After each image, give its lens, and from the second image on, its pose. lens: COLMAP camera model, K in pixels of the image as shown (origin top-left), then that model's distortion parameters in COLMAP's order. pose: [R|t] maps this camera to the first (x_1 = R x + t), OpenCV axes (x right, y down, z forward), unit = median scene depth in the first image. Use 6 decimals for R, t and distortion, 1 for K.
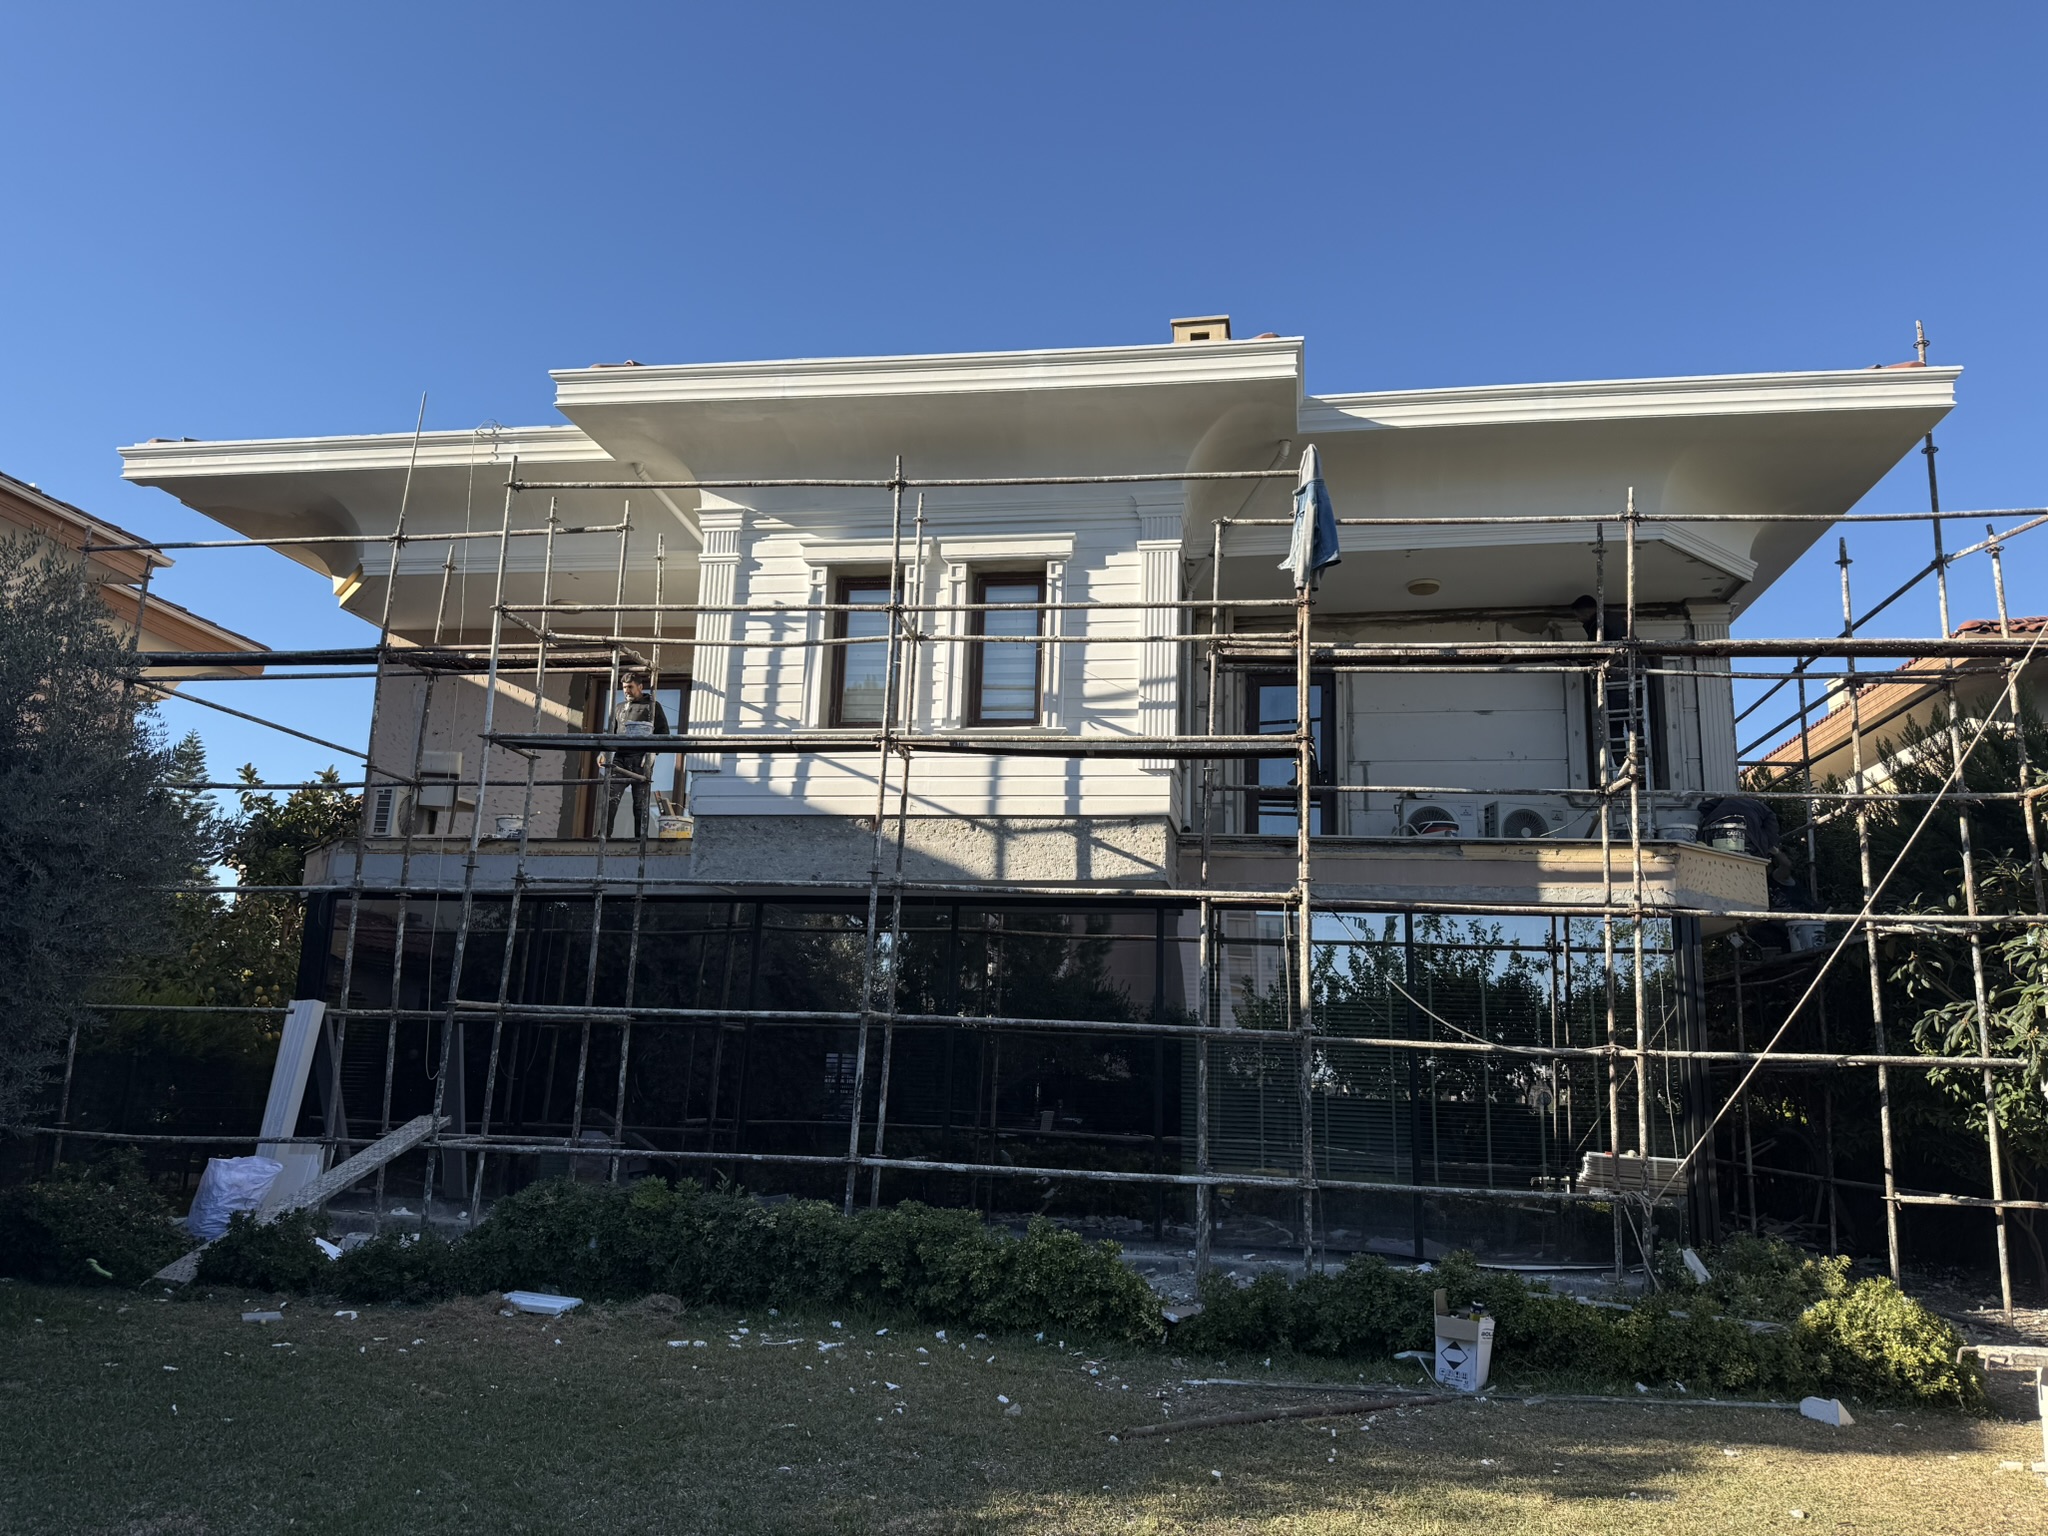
lens RADIAL K [[1458.7, 0, 1035.2], [0, 1458.7, 762.5], [0, 0, 1]] dist [0.065188, -0.073302]
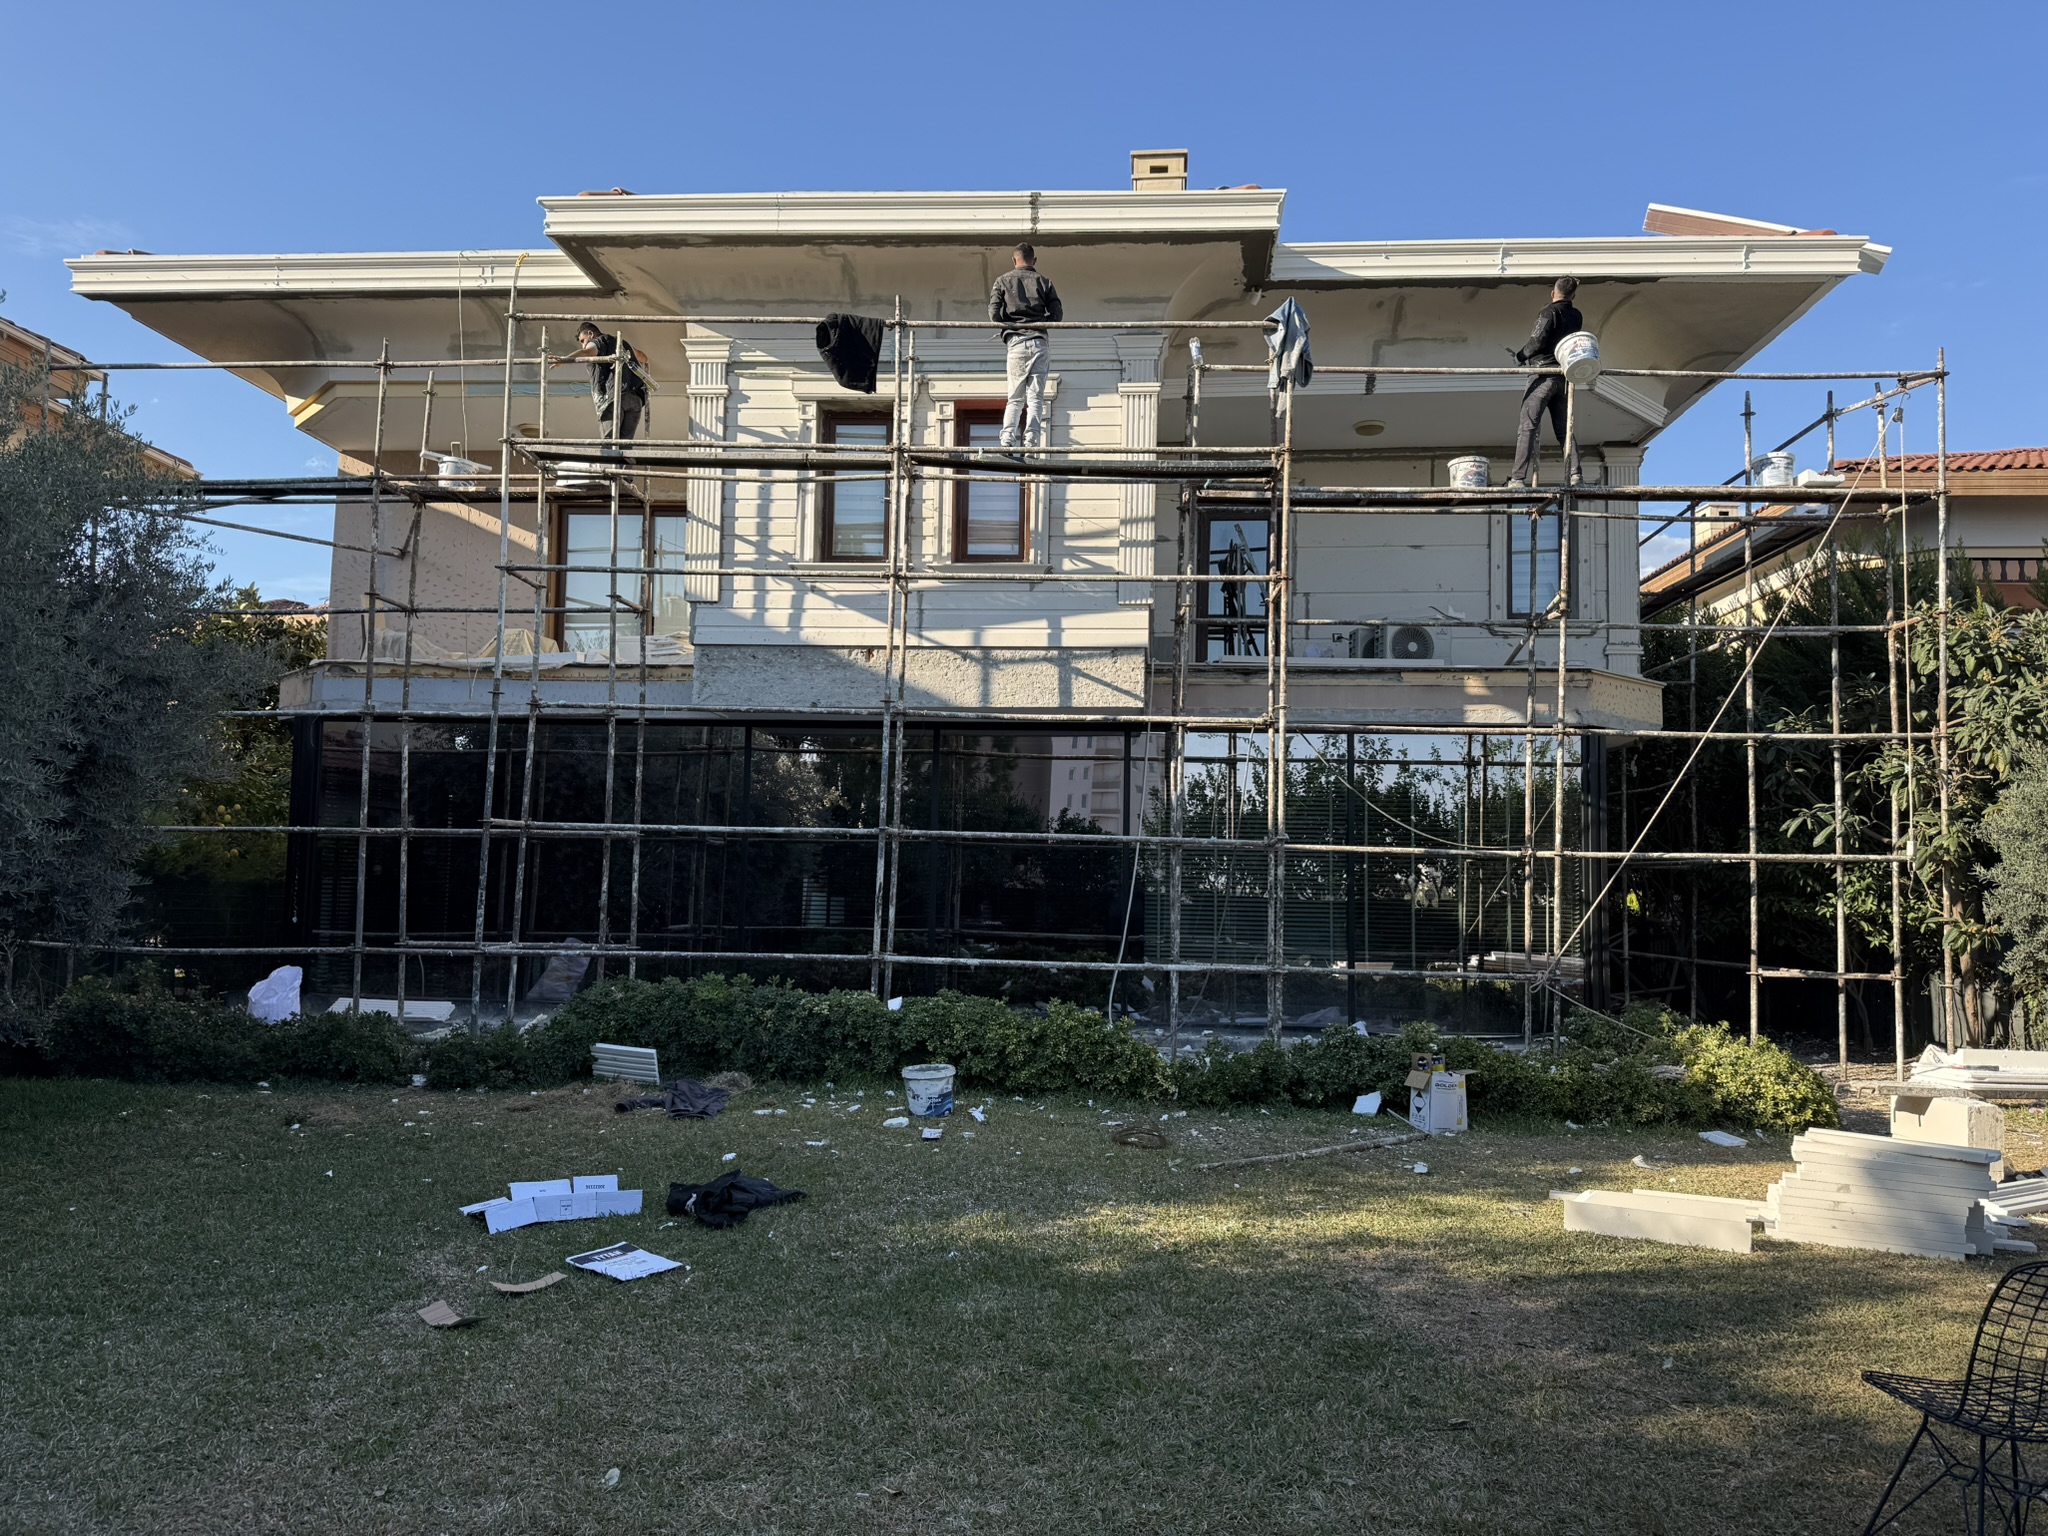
lens RADIAL K [[1458.7, 0, 1032.5], [0, 1458.7, 787.7], [0, 0, 1]] dist [0.065188, -0.073302]
pose [[0.995647, -0.007126, 0.092927, -0.093258], [-0.006149, 0.989878, 0.141788, -0.013015], [-0.092997, -0.141742, 0.985526, -0.076500]]
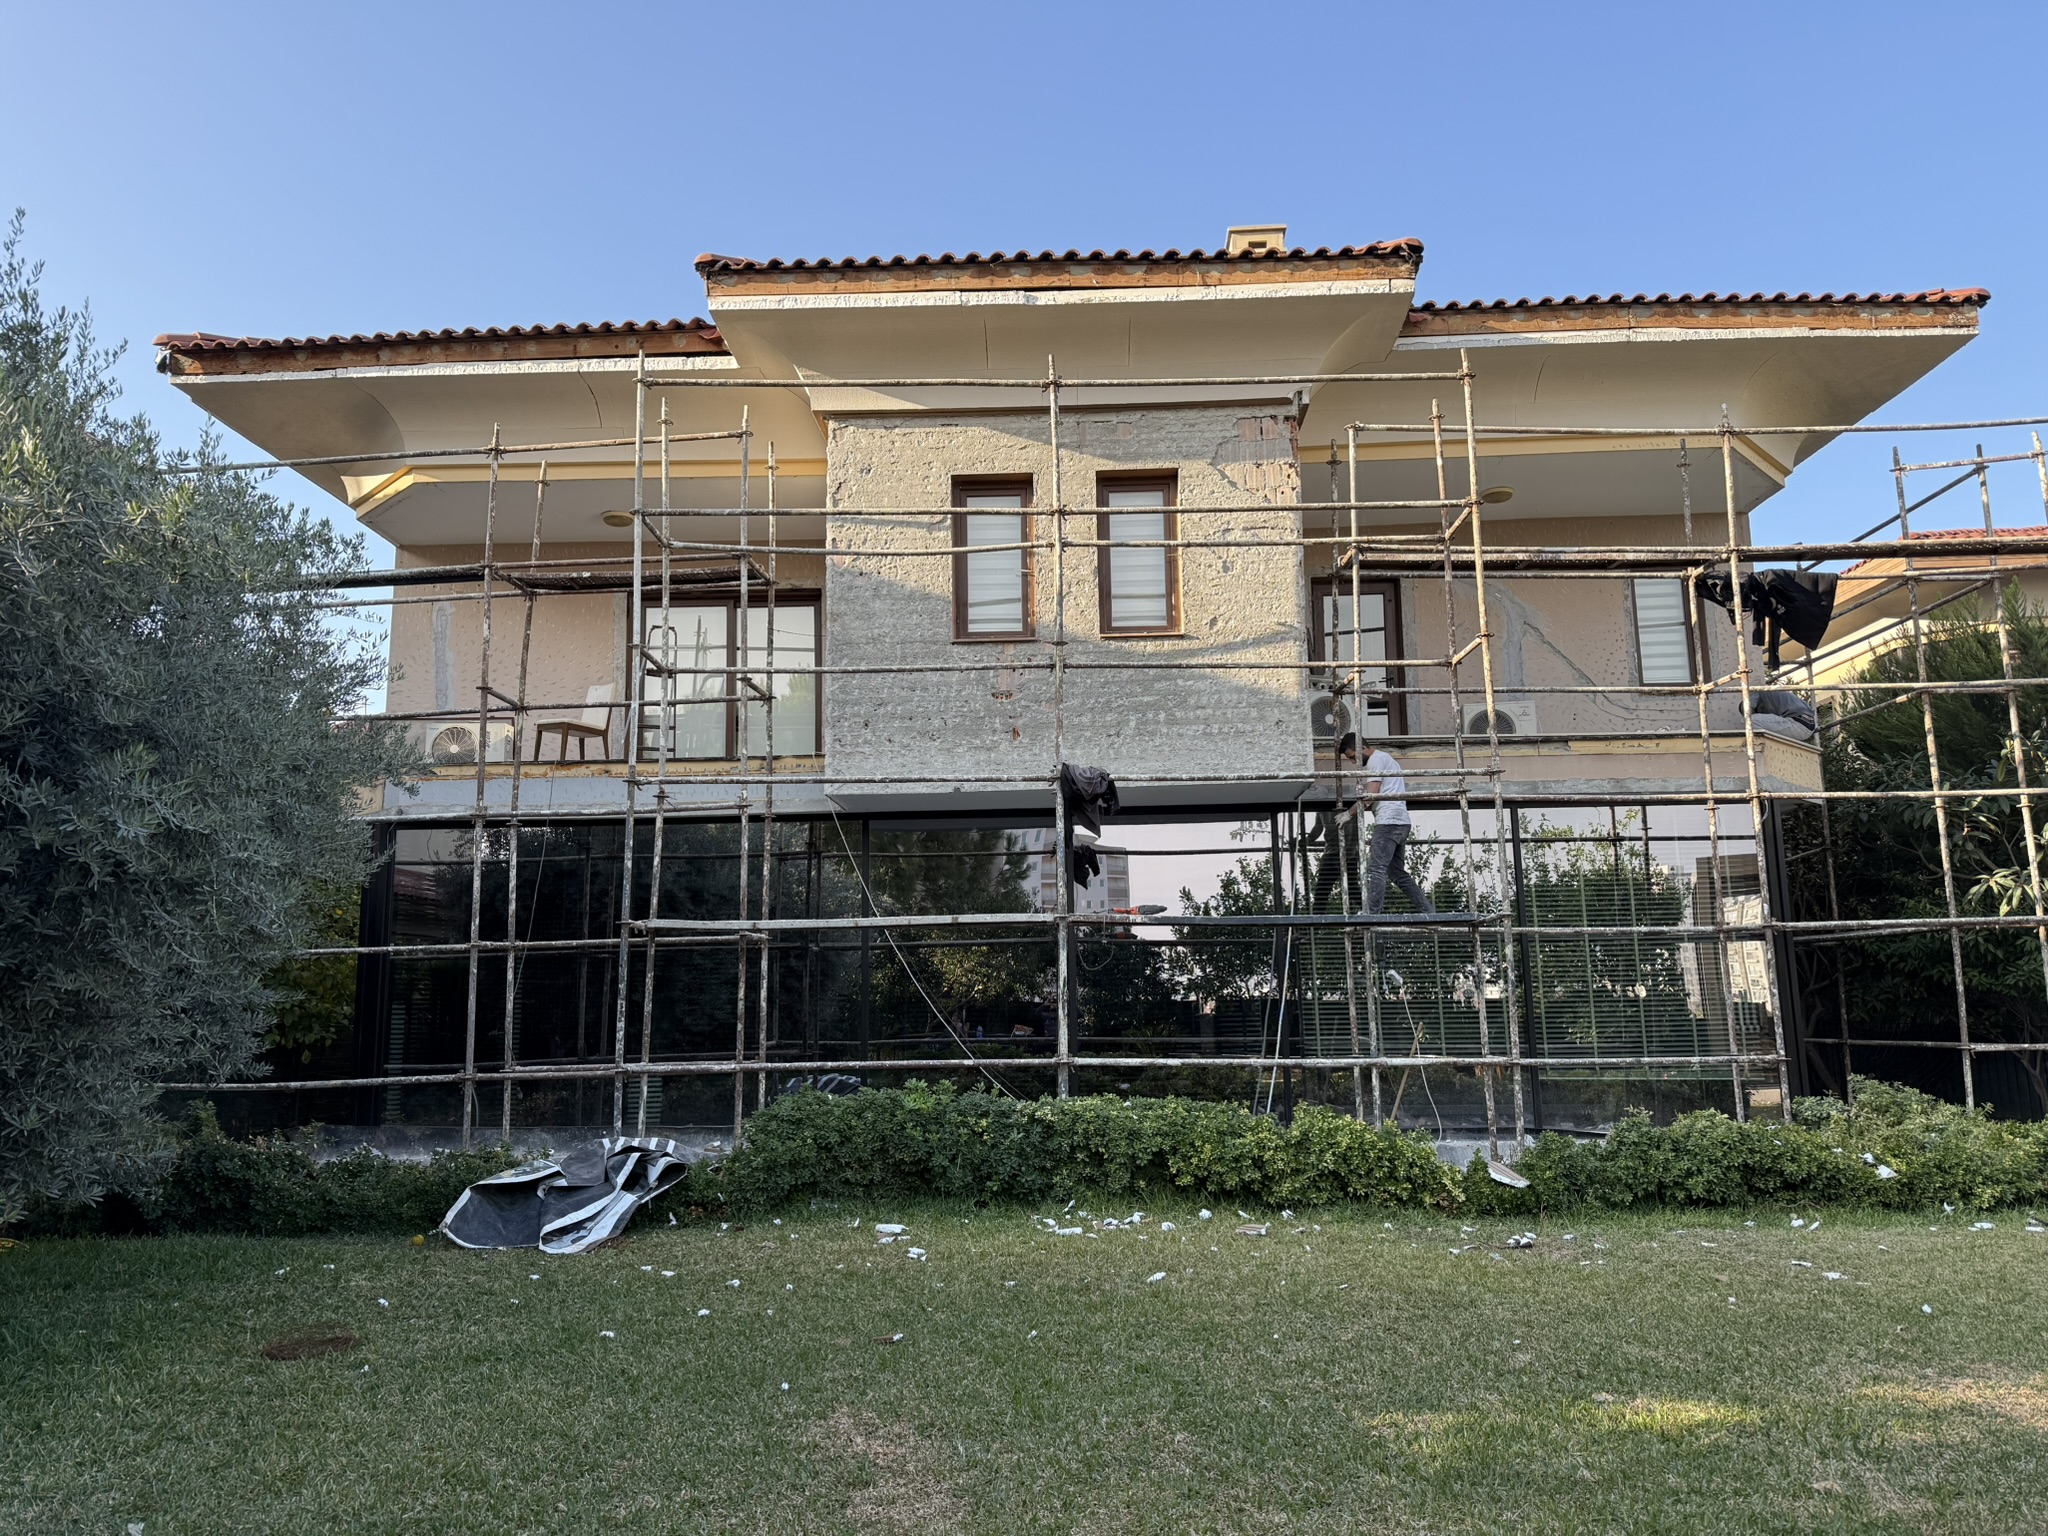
lens RADIAL K [[1458.7, 0, 1005.5], [0, 1458.7, 770.6], [0, 0, 1]] dist [0.065188, -0.073302]
pose [[0.991366, -0.027417, 0.128227, -0.249569], [0.021044, 0.998488, 0.050791, 0.016474], [-0.129426, -0.047654, 0.990443, 0.011878]]
